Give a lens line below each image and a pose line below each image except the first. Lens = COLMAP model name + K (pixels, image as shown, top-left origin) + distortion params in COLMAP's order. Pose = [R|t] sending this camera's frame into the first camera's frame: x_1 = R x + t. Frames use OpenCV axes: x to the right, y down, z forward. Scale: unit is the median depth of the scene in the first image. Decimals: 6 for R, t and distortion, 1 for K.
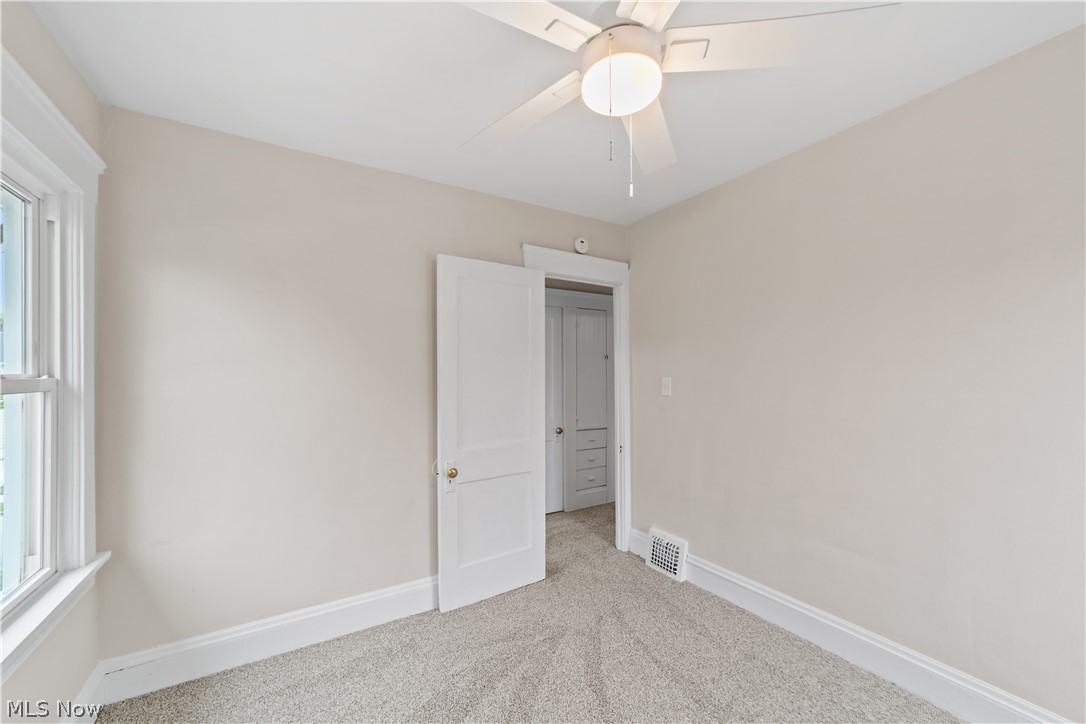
lens RADIAL K [[416.1, 0, 537.9], [0, 416.1, 367.4], [0, 0, 1]] dist [-0.022459, 0.010185]
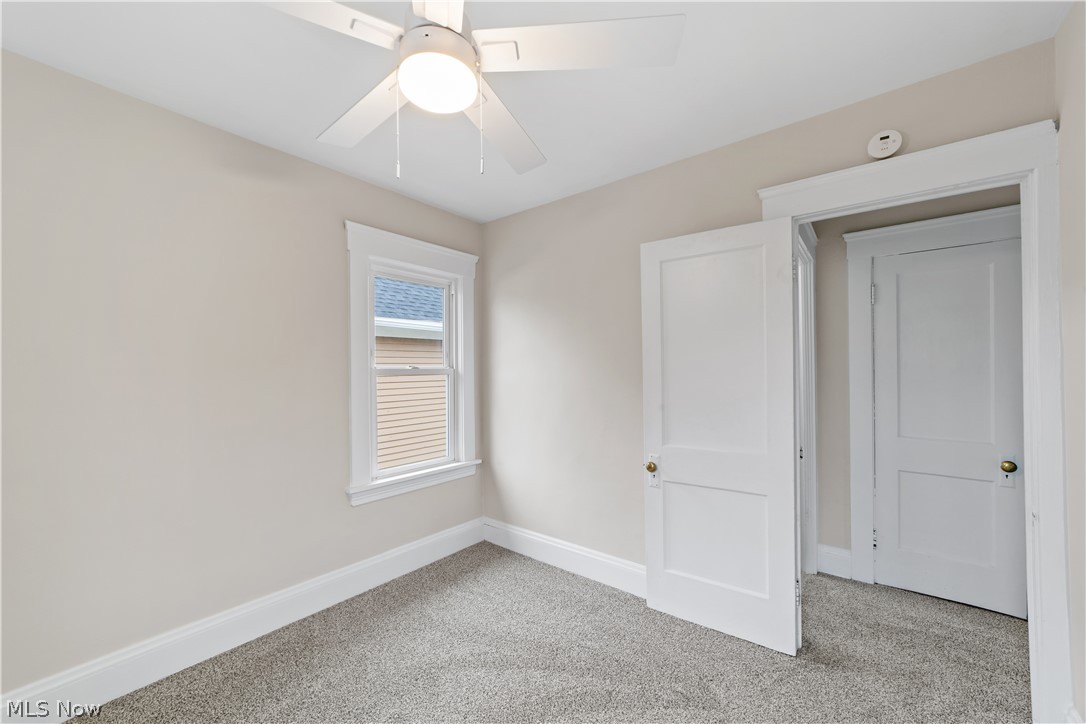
lens RADIAL K [[416.1, 0, 537.9], [0, 416.1, 367.4], [0, 0, 1]] dist [-0.022459, 0.010185]
pose [[0.344531, -0.005595, -0.938758, 0.604728], [0.019236, 0.999814, 0.001101, 0.015430], [0.938578, -0.018437, 0.344575, 0.417762]]
